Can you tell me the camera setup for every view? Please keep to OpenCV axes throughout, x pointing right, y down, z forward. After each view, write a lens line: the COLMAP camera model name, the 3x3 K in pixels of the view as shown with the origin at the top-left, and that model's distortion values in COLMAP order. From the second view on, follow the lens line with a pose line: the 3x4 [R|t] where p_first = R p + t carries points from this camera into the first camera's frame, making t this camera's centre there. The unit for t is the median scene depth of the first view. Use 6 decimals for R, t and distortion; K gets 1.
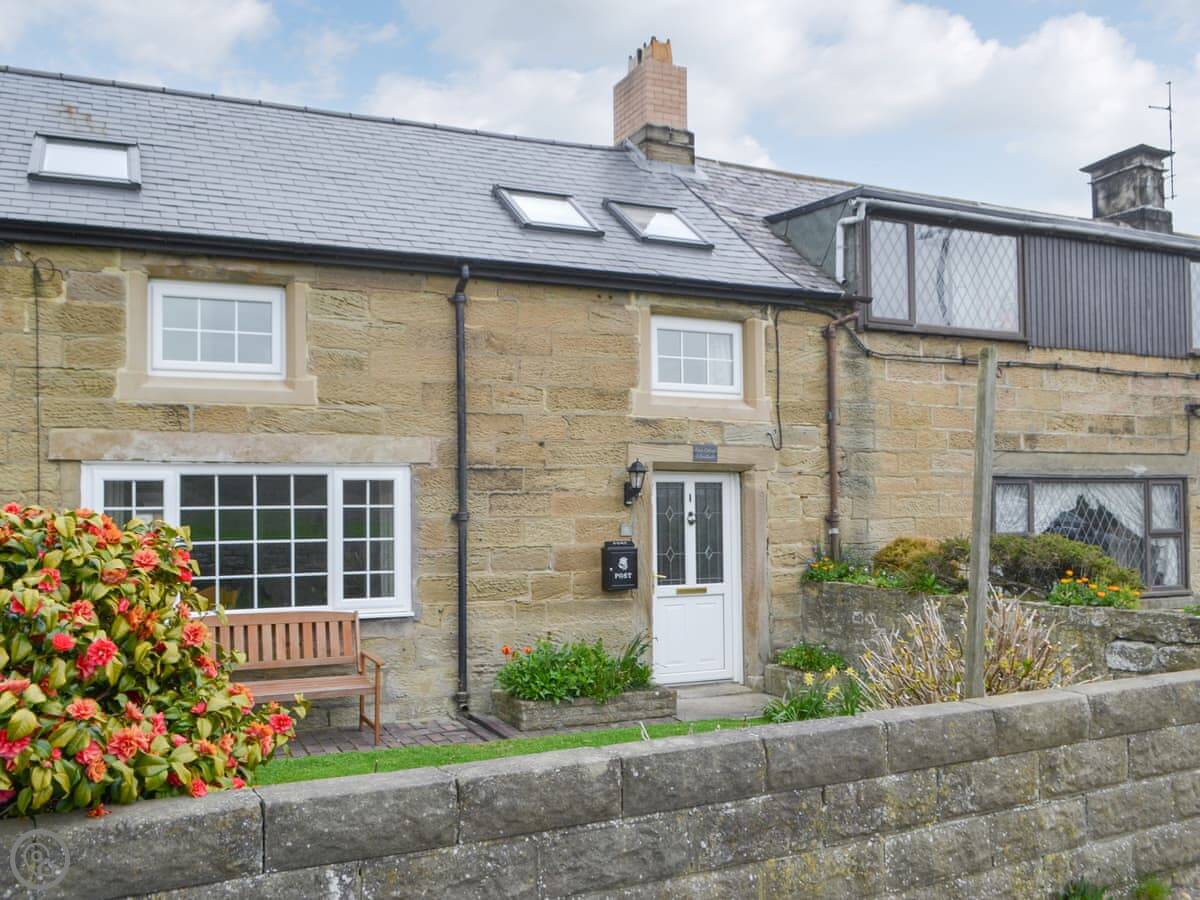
lens RADIAL K [[1158.9, 0, 618.5], [0, 1158.9, 462.0], [0, 0, 1]] dist [-0.044650, -0.003777]
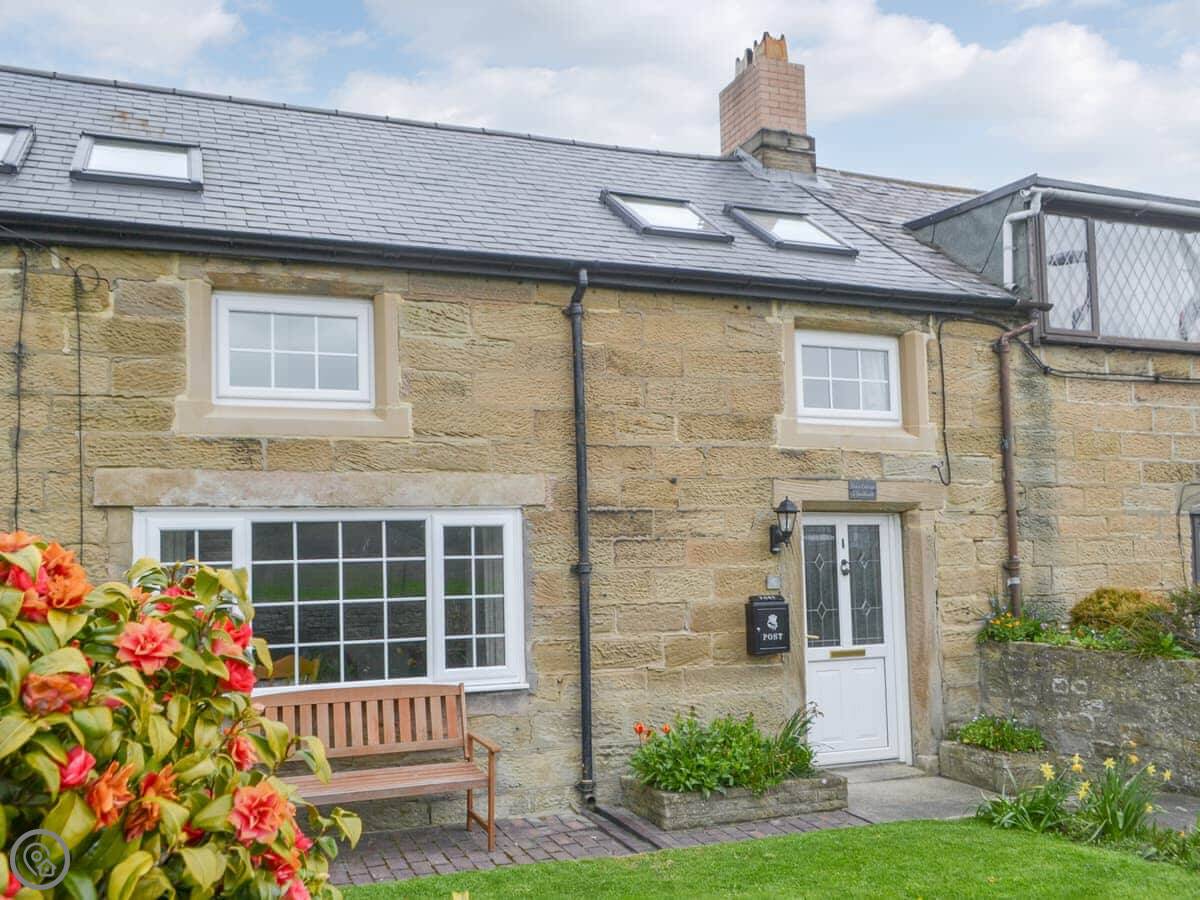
lens RADIAL K [[1123.0, 0, 599.2], [0, 1123.0, 484.7], [0, 0, 1]] dist [0.011442, -0.008237]
pose [[0.997502, -0.018194, -0.068251, -0.065994], [0.016036, 0.999358, -0.032037, 0.012754], [0.068790, 0.030863, 0.997154, 0.183539]]
